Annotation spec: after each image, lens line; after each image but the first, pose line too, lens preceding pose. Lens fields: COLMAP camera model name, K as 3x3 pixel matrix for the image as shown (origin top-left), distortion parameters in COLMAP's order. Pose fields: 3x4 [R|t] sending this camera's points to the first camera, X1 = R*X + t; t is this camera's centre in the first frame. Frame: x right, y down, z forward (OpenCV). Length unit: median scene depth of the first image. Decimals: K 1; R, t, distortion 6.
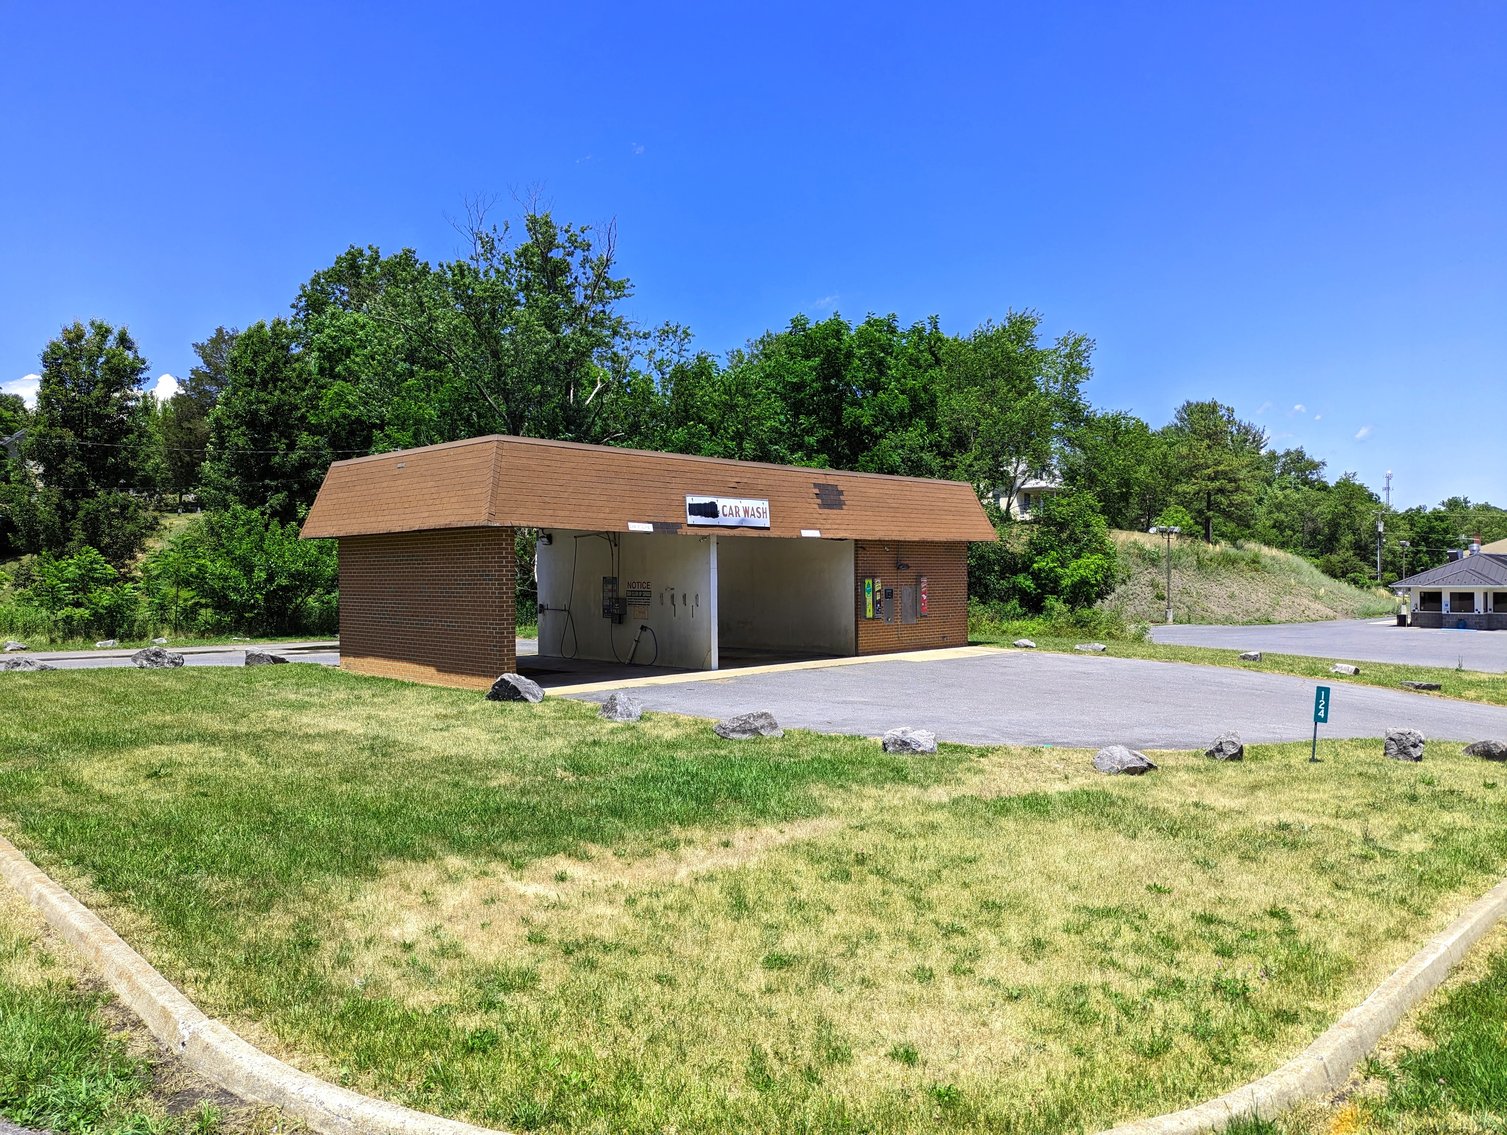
lens RADIAL K [[1067.3, 0, 766.0], [0, 1067.3, 577.5], [0, 0, 1]] dist [0.048045, -0.041987]
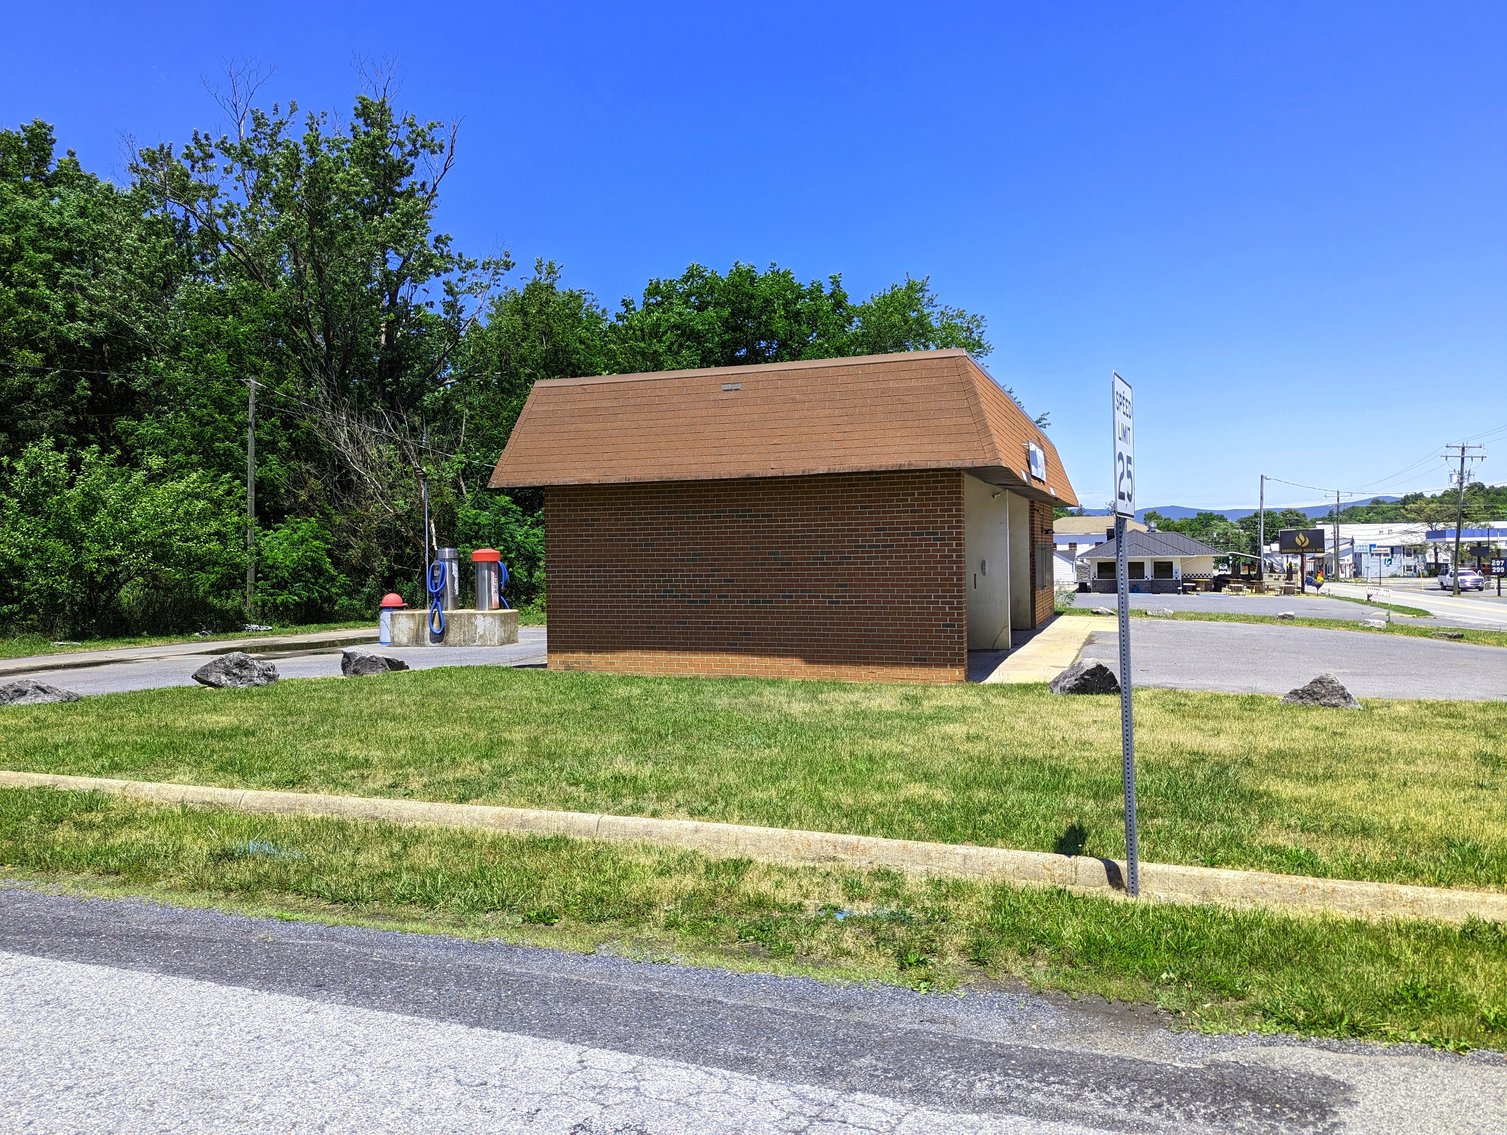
lens RADIAL K [[1067.3, 0, 748.6], [0, 1067.3, 570.6], [0, 0, 1]] dist [0.048045, -0.041987]
pose [[0.909921, -0.014476, 0.414530, -0.512278], [0.010284, 0.999871, 0.012345, 0.009839], [-0.414655, -0.006970, 0.909952, 0.266580]]
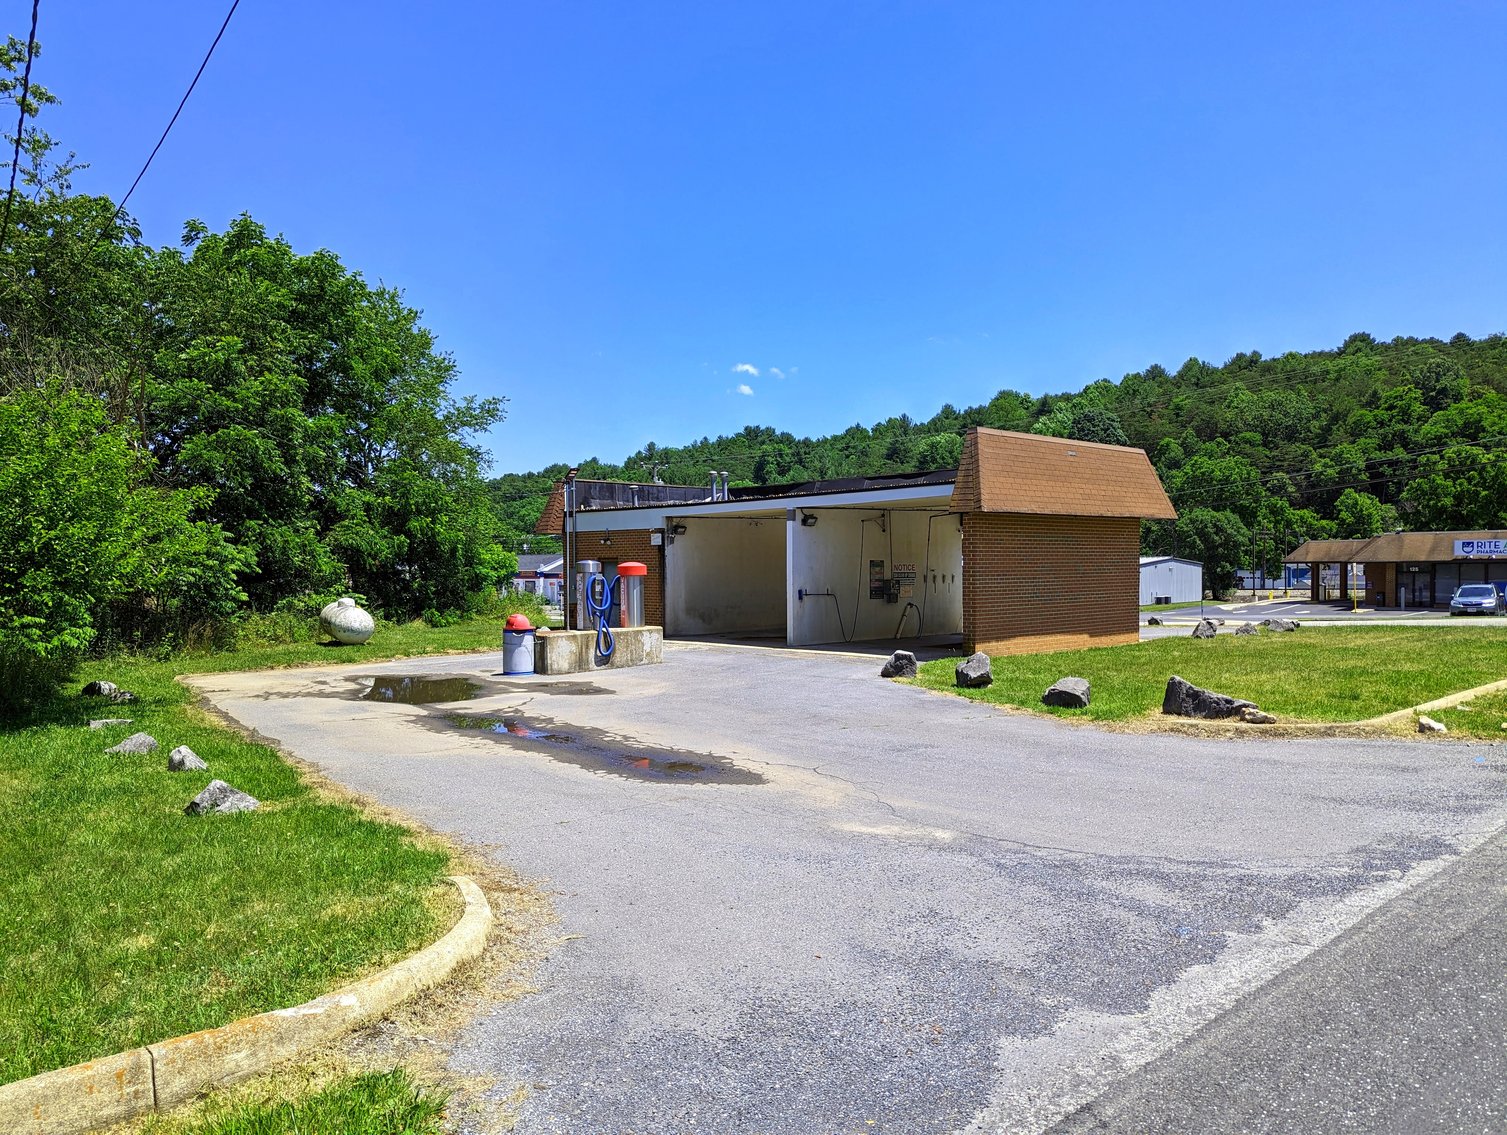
lens RADIAL K [[1067.3, 0, 740.0], [0, 1067.3, 567.3], [0, 0, 1]] dist [0.048045, -0.041987]
pose [[0.051875, 0.005908, 0.998636, -1.169597], [0.012847, 0.999896, -0.006582, 0.011319], [-0.998571, 0.013171, 0.051794, 1.036407]]
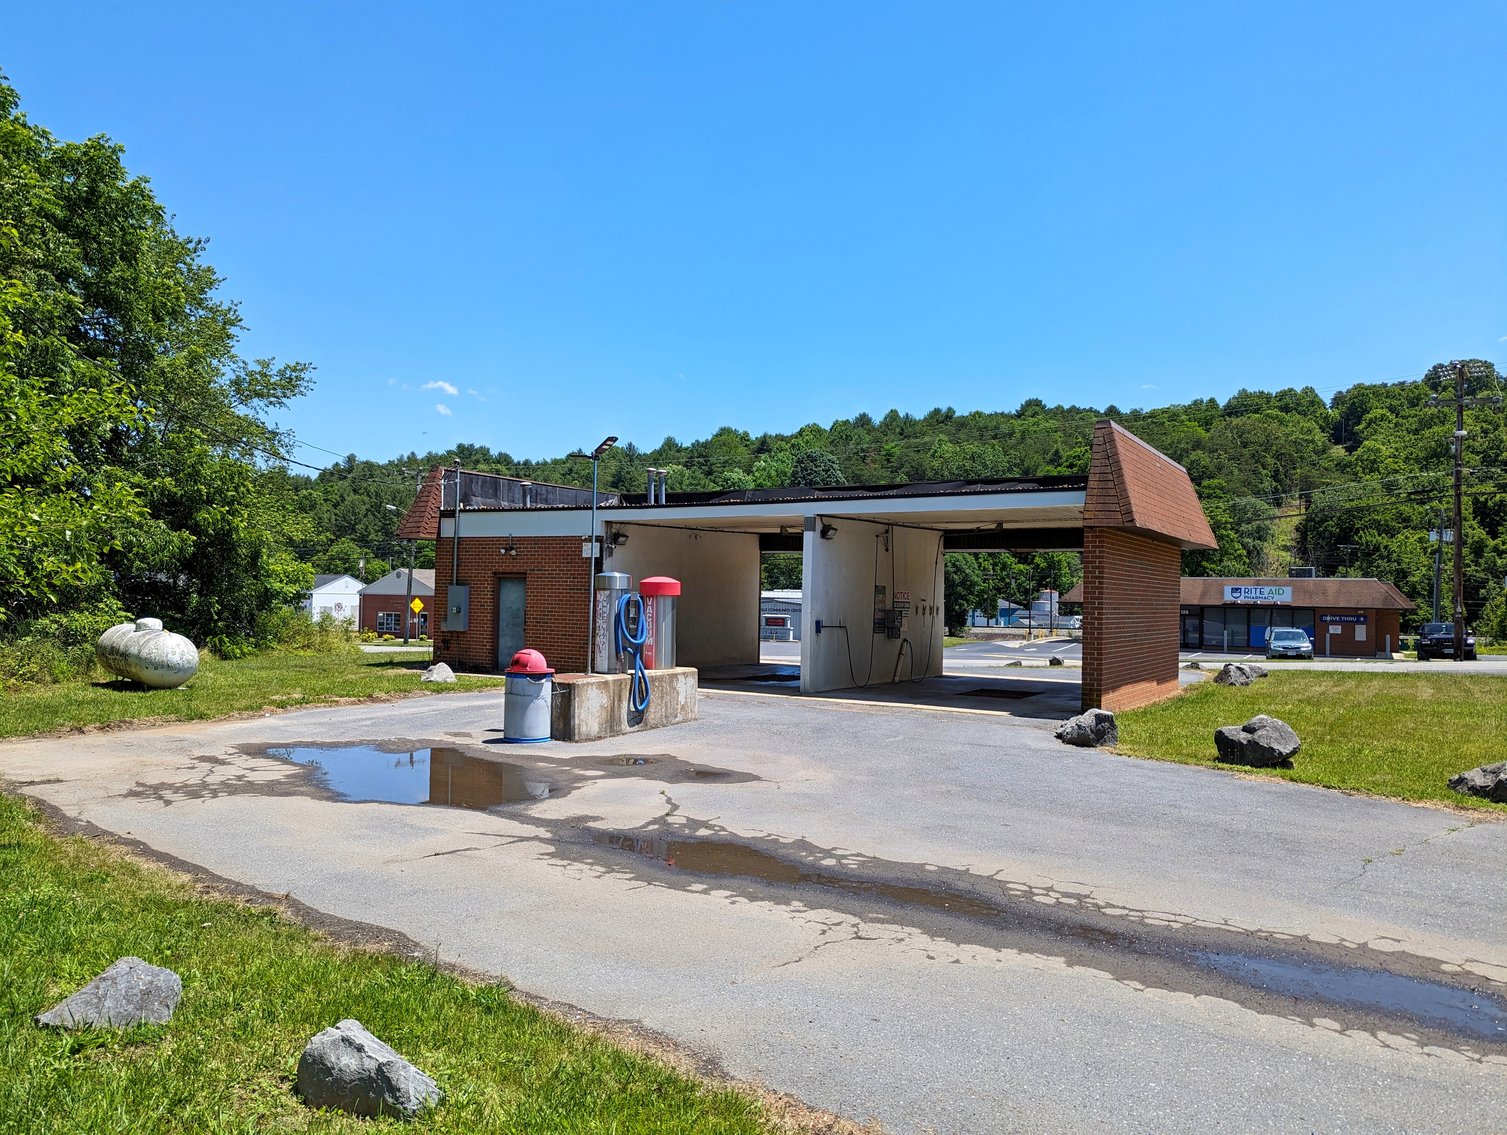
lens RADIAL K [[1067.3, 0, 739.2], [0, 1067.3, 558.6], [0, 0, 1]] dist [0.048045, -0.041987]
pose [[-0.226825, 0.037803, 0.973202, -0.926397], [-0.014419, 0.999007, -0.042166, 0.014984], [-0.973829, -0.023597, -0.226055, 1.254626]]
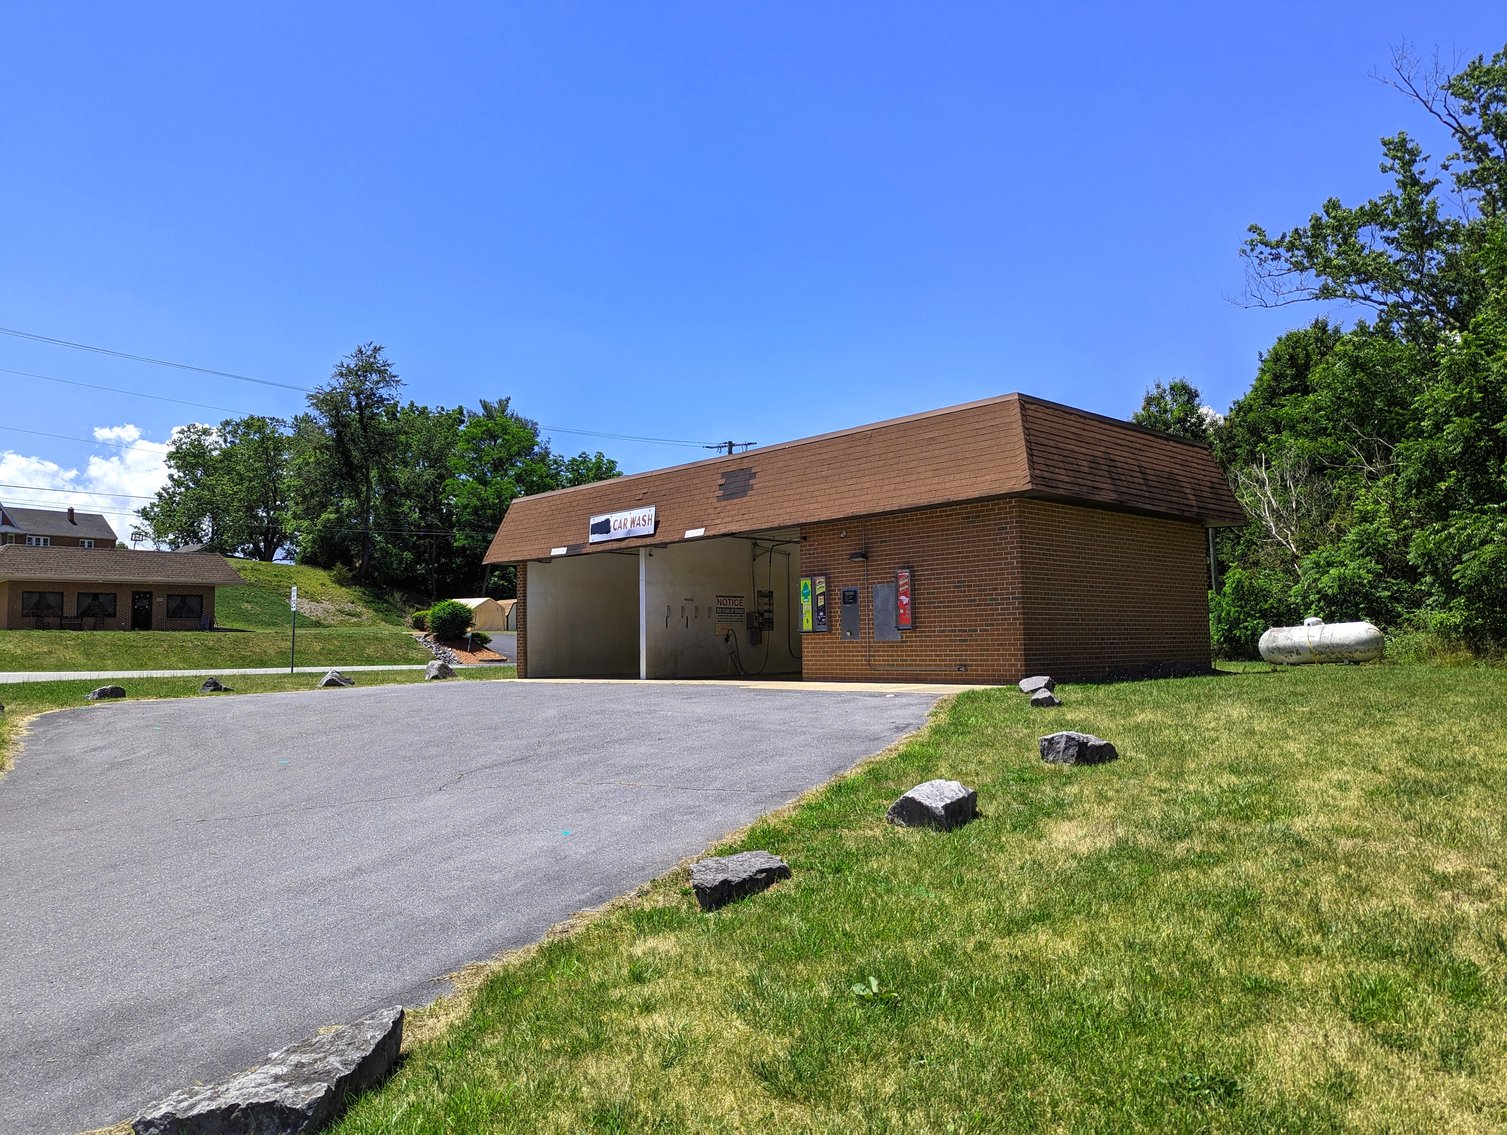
lens RADIAL K [[1067.3, 0, 739.3], [0, 1067.3, 568.5], [0, 0, 1]] dist [0.048045, -0.041987]
pose [[-0.051582, -0.054611, -0.997174, 0.842793], [0.025403, 0.998109, -0.055976, 0.035072], [0.998346, -0.028218, -0.050097, 0.992518]]
